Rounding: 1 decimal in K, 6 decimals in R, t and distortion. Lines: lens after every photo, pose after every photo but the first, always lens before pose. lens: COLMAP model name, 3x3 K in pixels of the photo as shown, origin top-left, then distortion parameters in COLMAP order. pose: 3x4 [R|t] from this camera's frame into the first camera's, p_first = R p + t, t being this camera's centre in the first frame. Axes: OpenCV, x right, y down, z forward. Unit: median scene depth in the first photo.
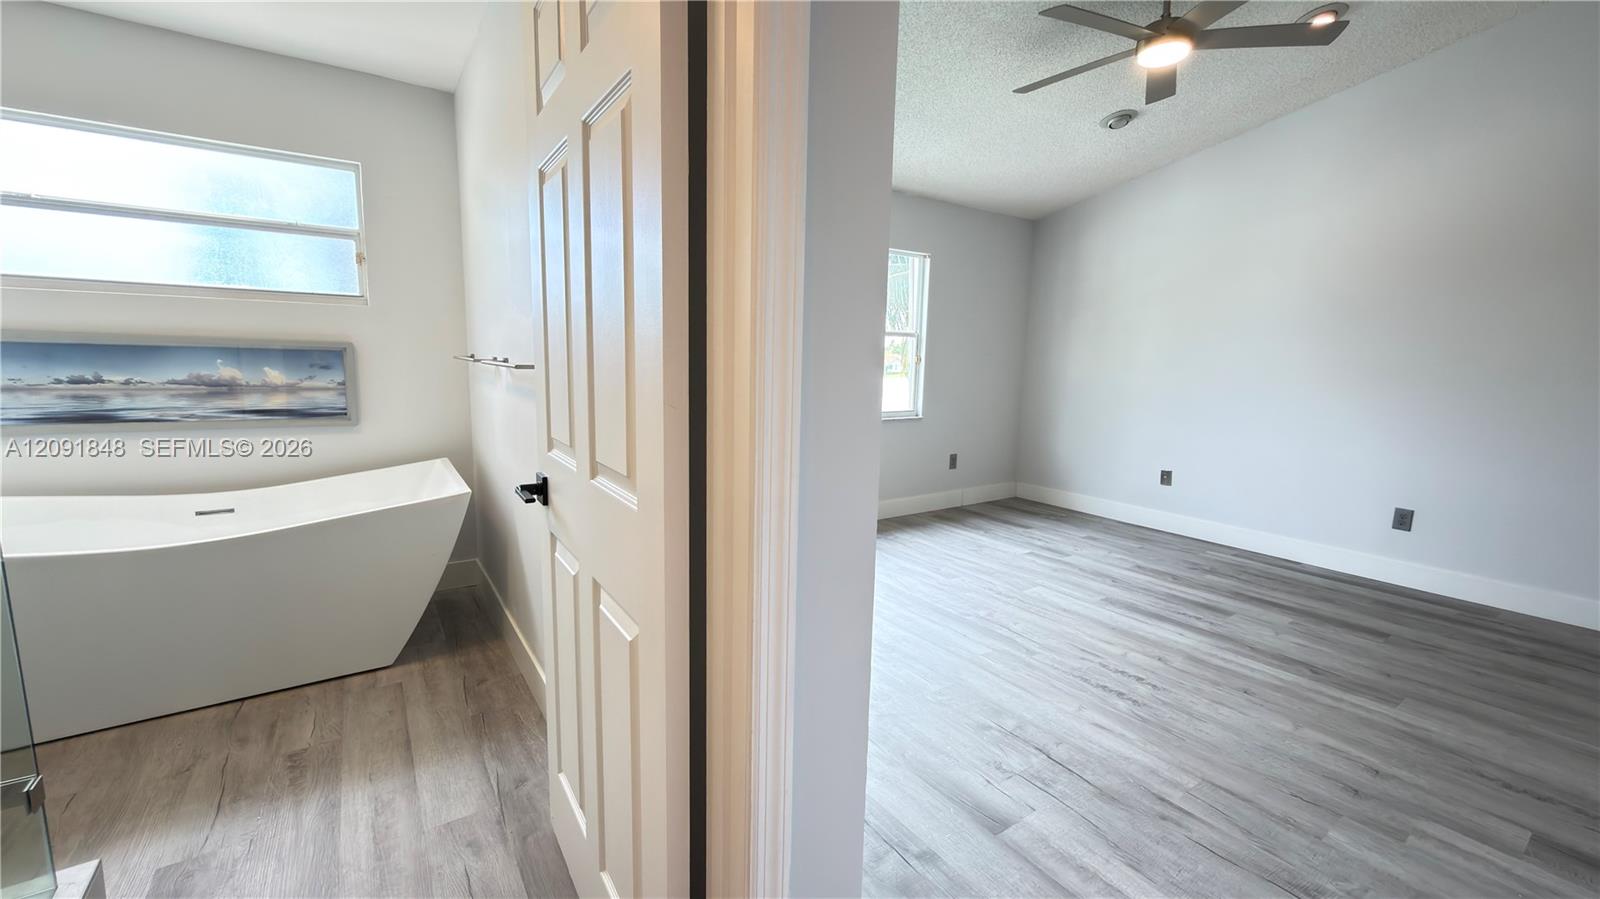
lens RADIAL K [[638.8, 0, 803.9], [0, 638.8, 444.7], [0, 0, 1]] dist [0.001191, -0.000221]
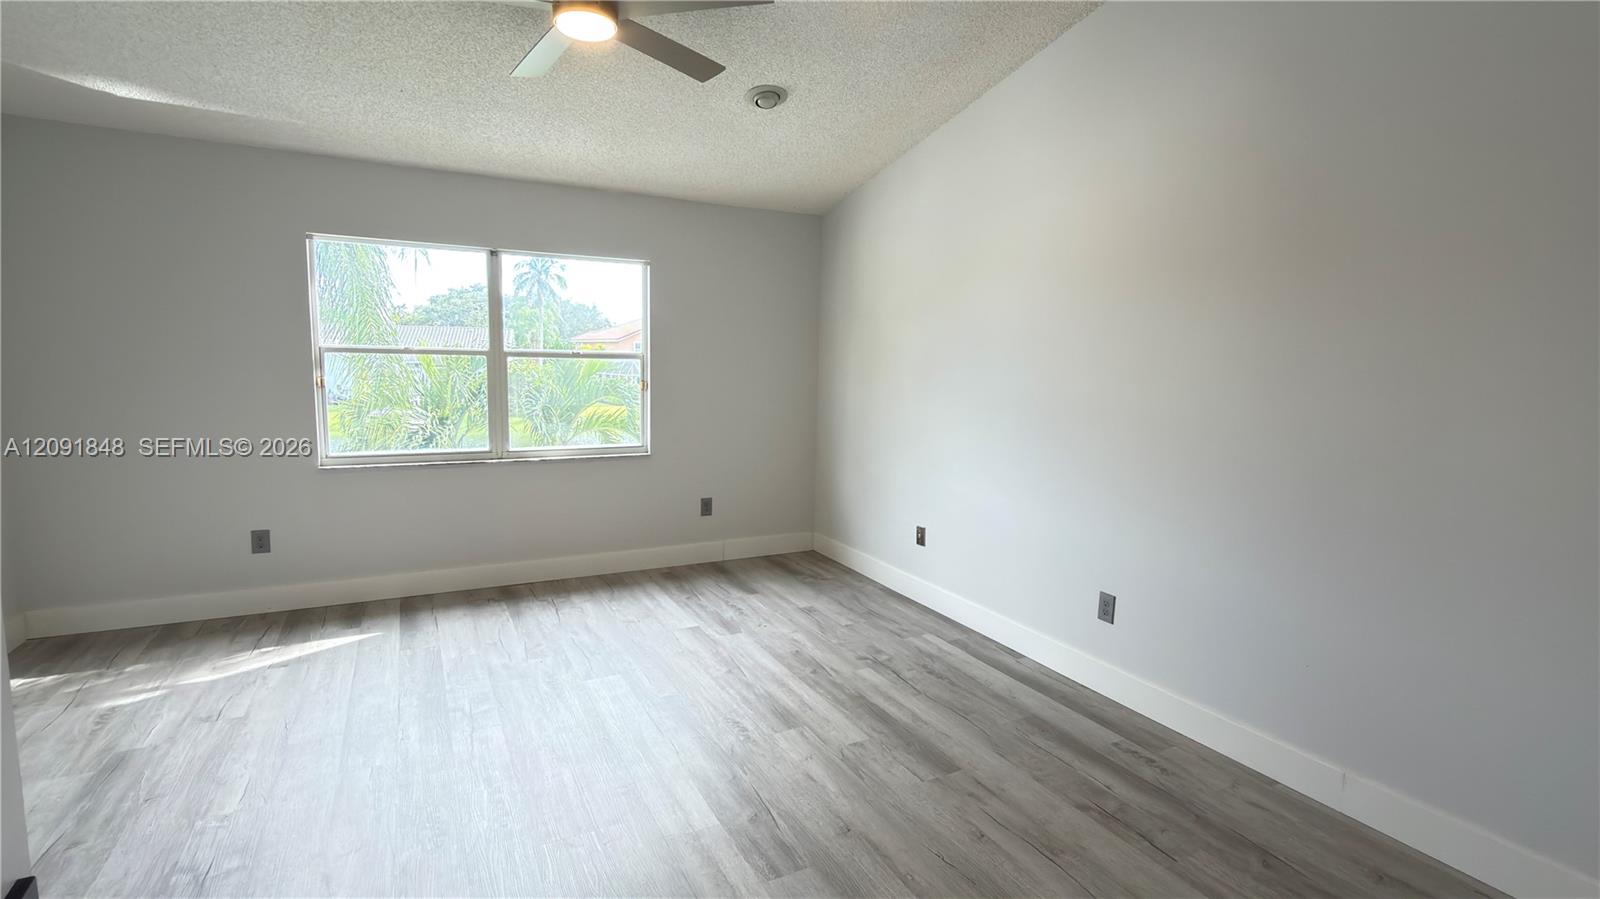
lens RADIAL K [[738.0, 0, 802.5], [0, 738.0, 441.5], [0, 0, 1]] dist [0.001417, -0.000569]
pose [[0.992925, 0.011658, -0.118172, 0.779183], [-0.015075, 0.999492, -0.028067, -0.055890], [0.117784, 0.029650, 0.992596, 0.102494]]
